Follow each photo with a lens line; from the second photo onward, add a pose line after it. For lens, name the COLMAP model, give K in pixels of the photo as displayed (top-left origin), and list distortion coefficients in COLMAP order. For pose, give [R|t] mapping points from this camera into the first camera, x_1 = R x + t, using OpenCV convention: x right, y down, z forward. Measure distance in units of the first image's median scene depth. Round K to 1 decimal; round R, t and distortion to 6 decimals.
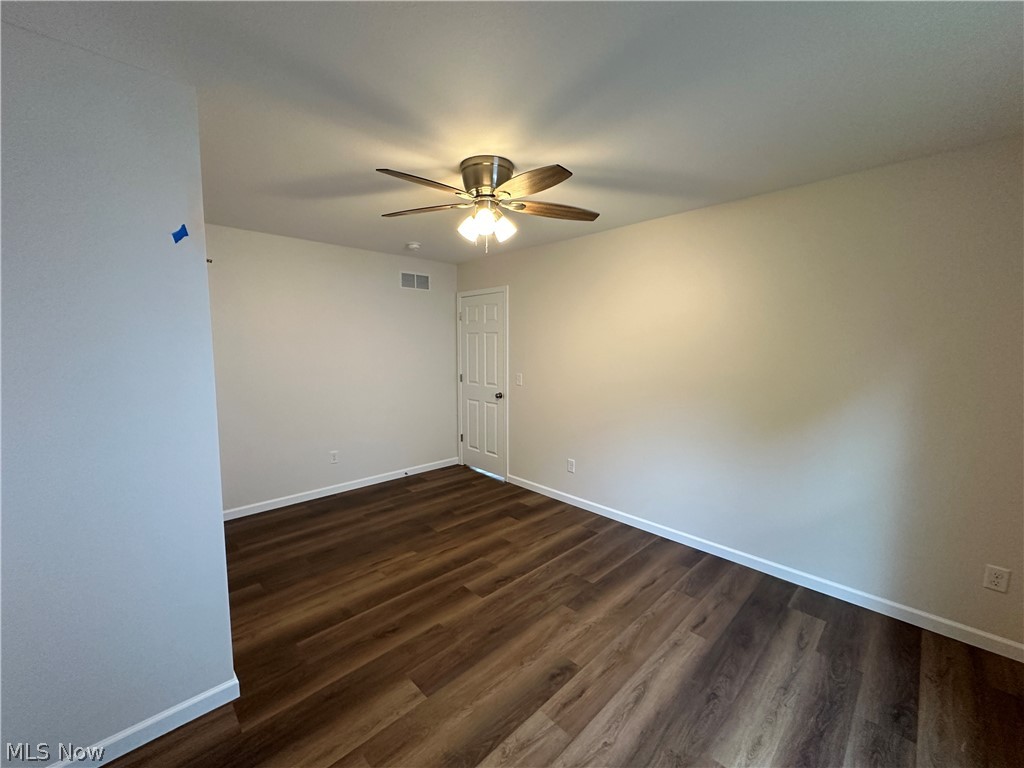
lens RADIAL K [[407.4, 0, 512.0], [0, 407.4, 384.0], [0, 0, 1]] dist [-0.002062, -0.000031]
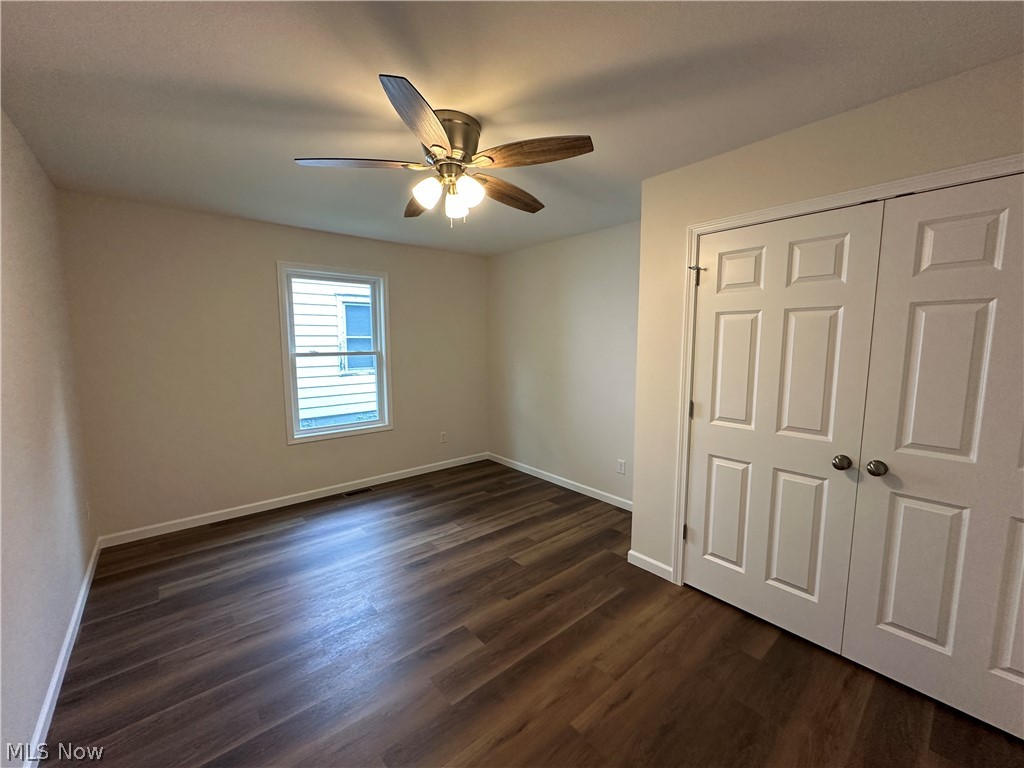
lens RADIAL K [[407.4, 0, 512.0], [0, 407.4, 384.0], [0, 0, 1]] dist [-0.002062, -0.000031]
pose [[-0.998192, -0.009536, 0.059350, -0.243958], [0.002594, 0.979585, 0.201014, -0.173087], [-0.060056, 0.200805, -0.977789, 1.903918]]
